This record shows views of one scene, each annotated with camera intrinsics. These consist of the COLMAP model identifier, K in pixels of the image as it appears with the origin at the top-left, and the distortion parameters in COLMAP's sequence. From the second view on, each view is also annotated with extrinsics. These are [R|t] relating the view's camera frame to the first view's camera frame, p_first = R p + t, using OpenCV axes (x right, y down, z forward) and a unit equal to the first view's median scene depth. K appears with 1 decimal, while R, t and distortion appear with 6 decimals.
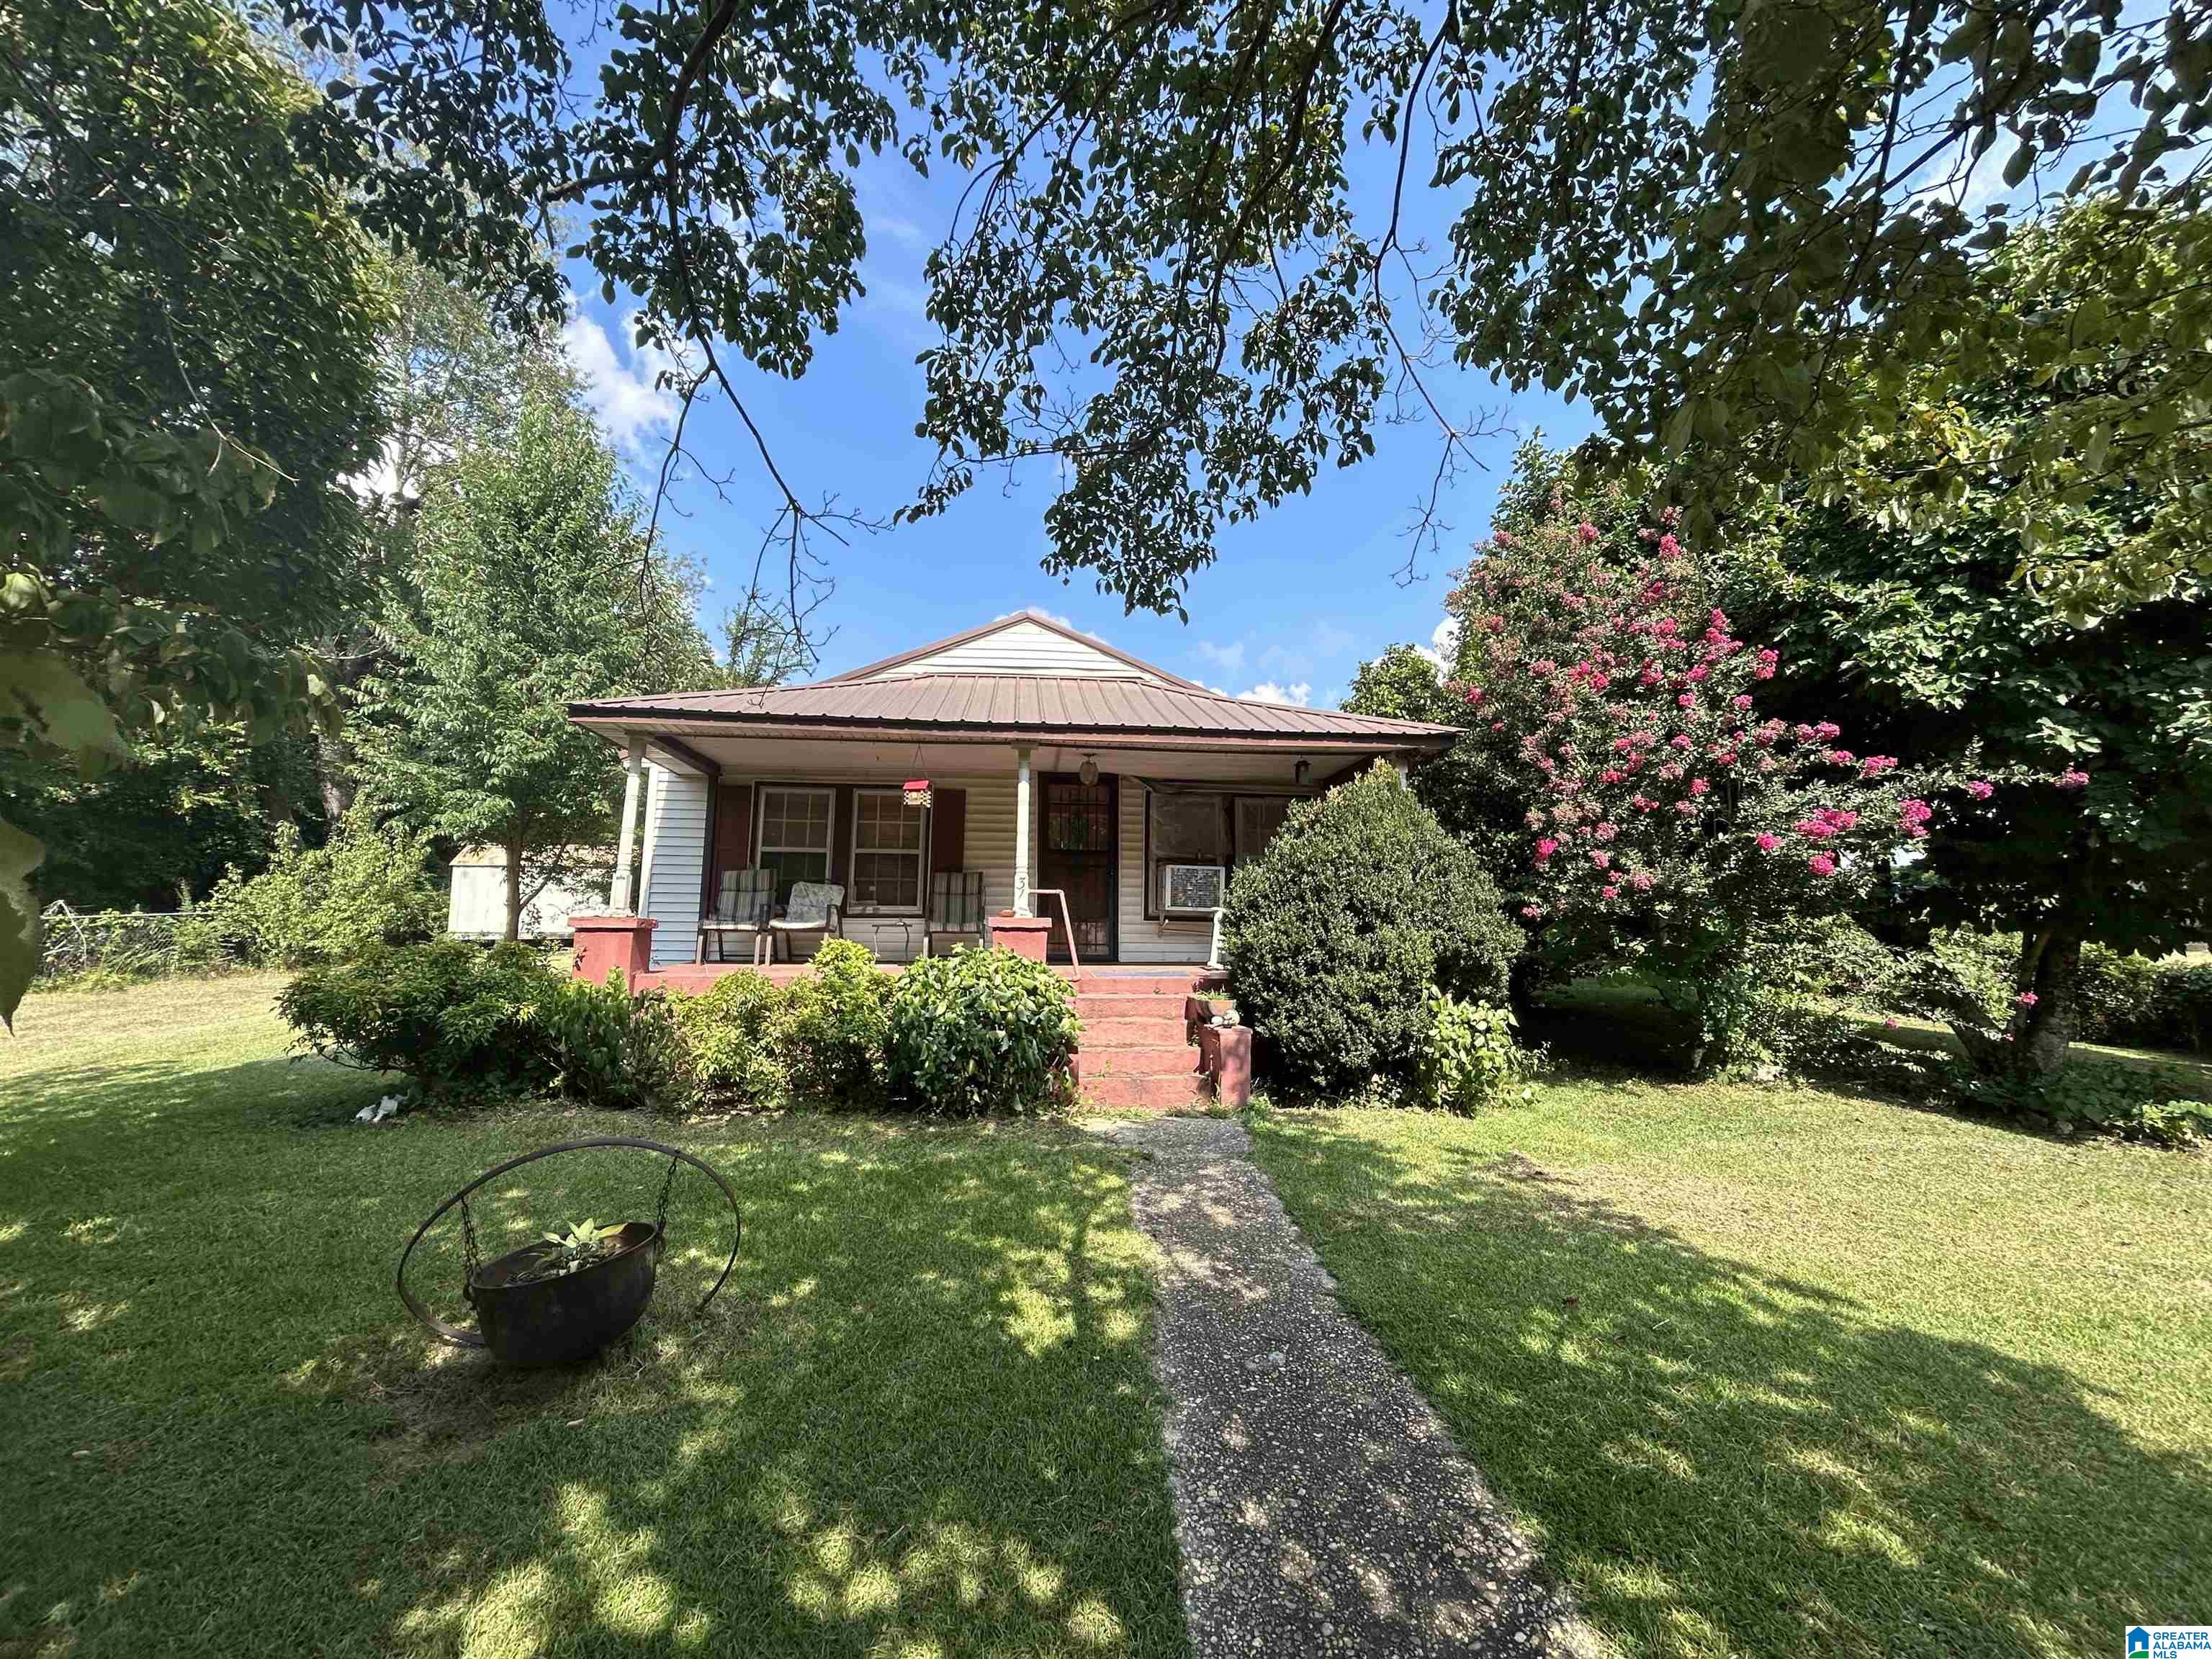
lens RADIAL K [[904.9, 0, 1106.7], [0, 904.9, 825.3], [0, 0, 1]] dist [0.000563, 0.001091]
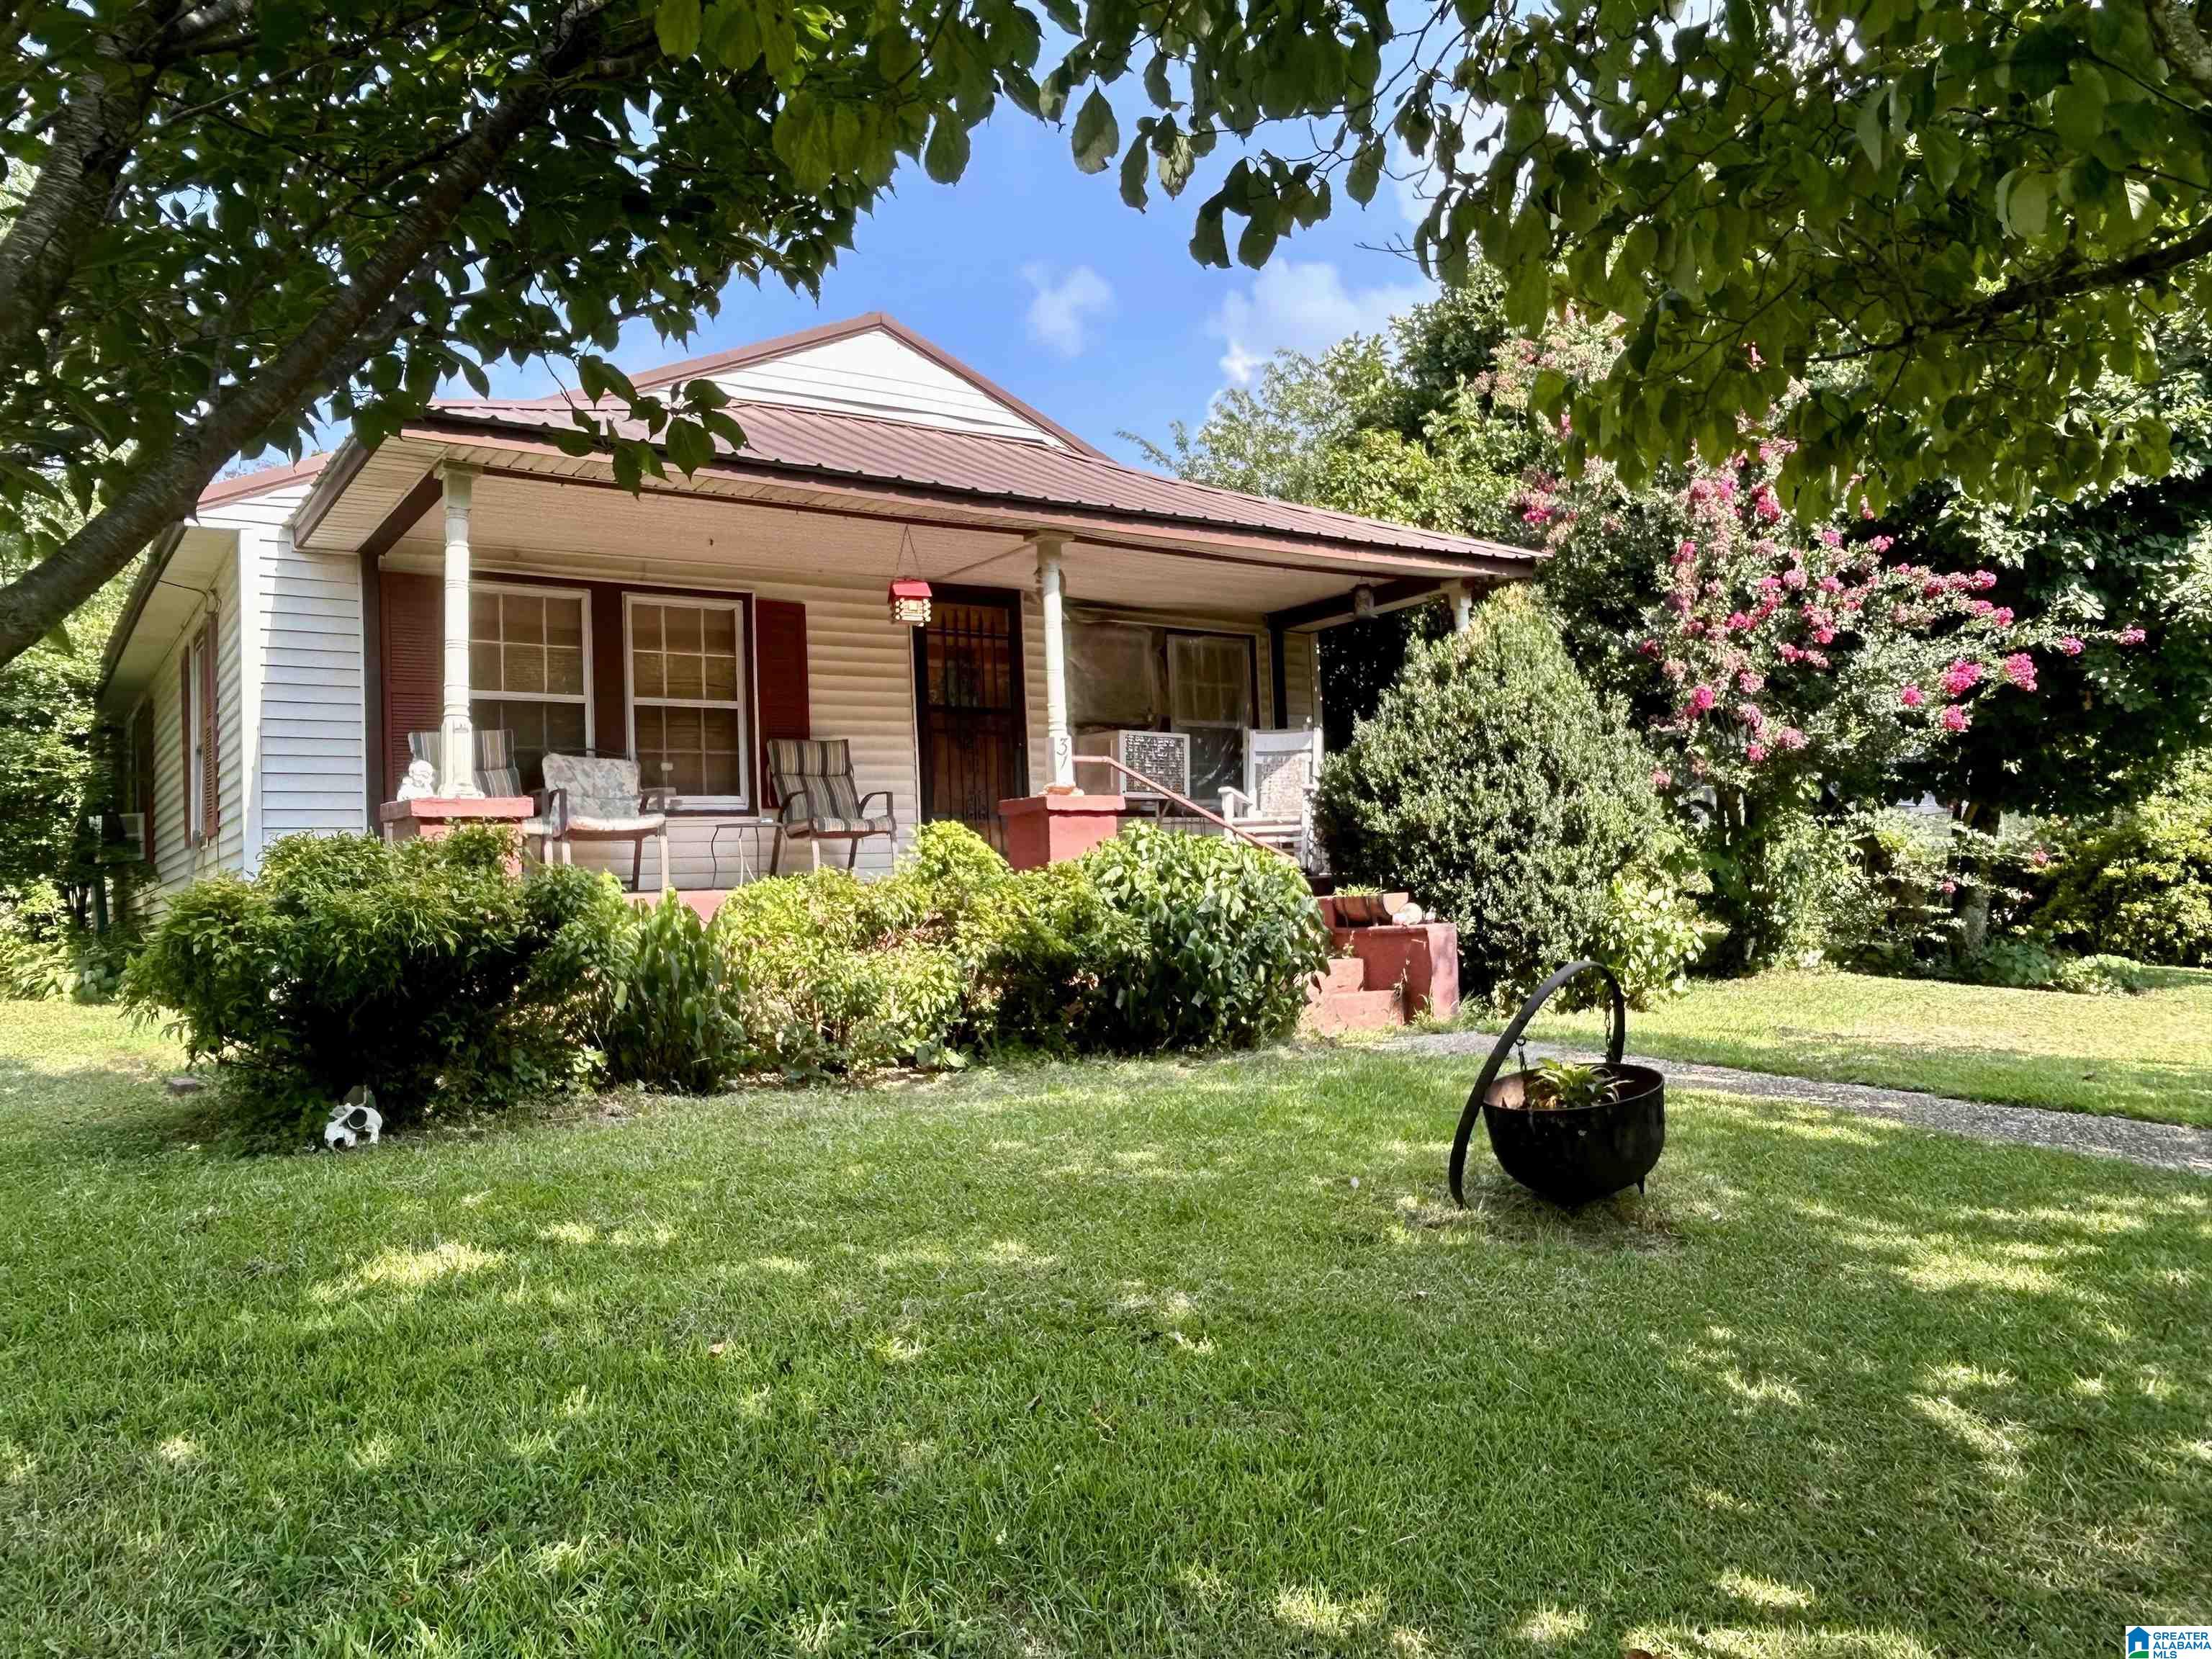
lens RADIAL K [[1615.7, 0, 1105.4], [0, 1615.7, 832.6], [0, 0, 1]] dist [0.004796, 0.004020]
pose [[0.871819, -0.019409, 0.489444, -0.771259], [-0.016476, 0.997487, 0.068904, 0.053461], [-0.489552, -0.068136, 0.869308, -0.064569]]
